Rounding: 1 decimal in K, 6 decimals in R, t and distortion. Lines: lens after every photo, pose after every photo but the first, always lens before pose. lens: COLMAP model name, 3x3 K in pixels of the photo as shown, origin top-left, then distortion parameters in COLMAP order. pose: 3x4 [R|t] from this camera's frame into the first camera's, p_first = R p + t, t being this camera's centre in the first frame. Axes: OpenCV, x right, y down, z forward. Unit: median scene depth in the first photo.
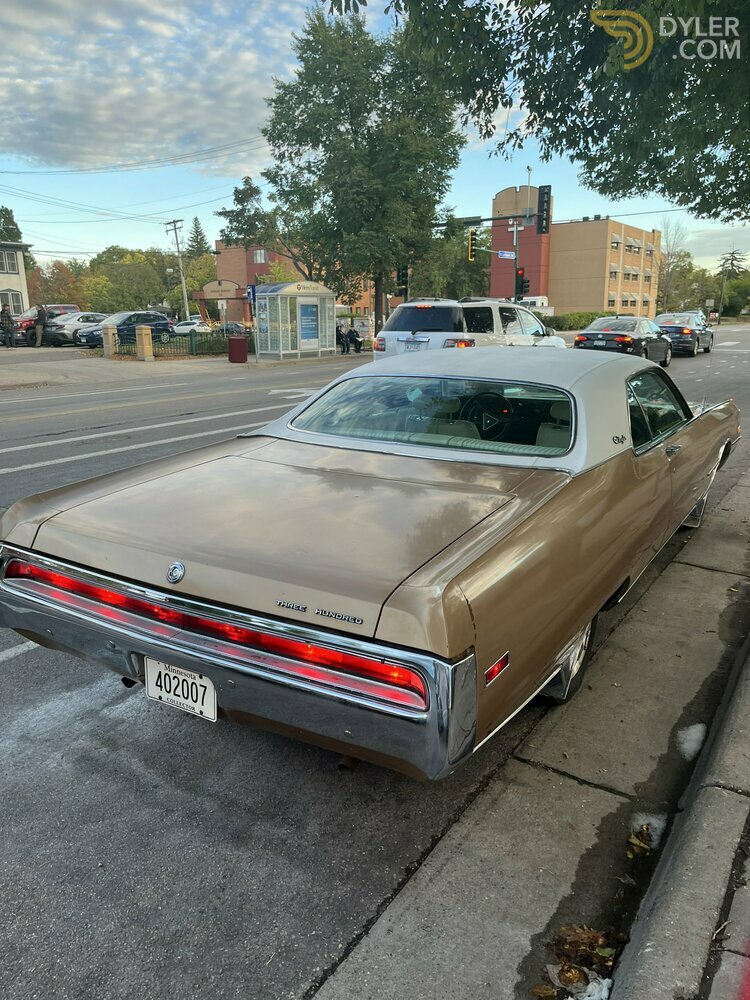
lens RADIAL K [[745.6, 0, 375.0], [0, 745.6, 500.0], [0, 0, 1]] dist [0.046045, -0.042146]
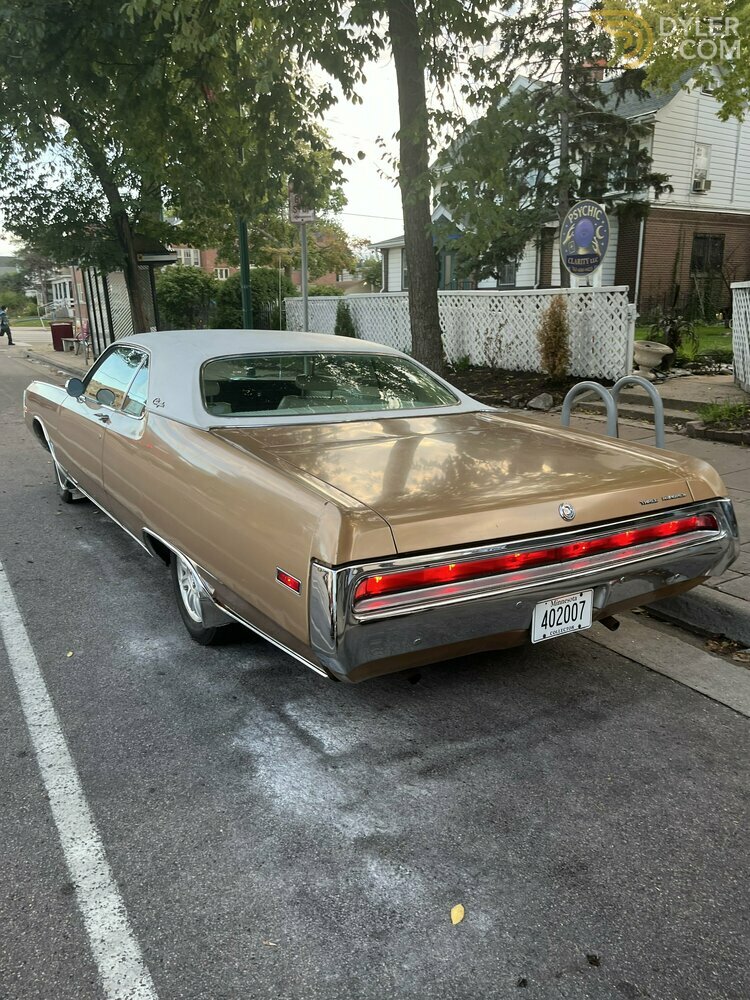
lens RADIAL K [[745.6, 0, 375.0], [0, 745.6, 500.0], [0, 0, 1]] dist [0.046045, -0.042146]
pose [[0.470801, -0.221672, 0.853937, -1.301080], [0.214569, 0.967627, 0.132886, -0.124388], [-0.855749, 0.120665, 0.503123, 0.652995]]
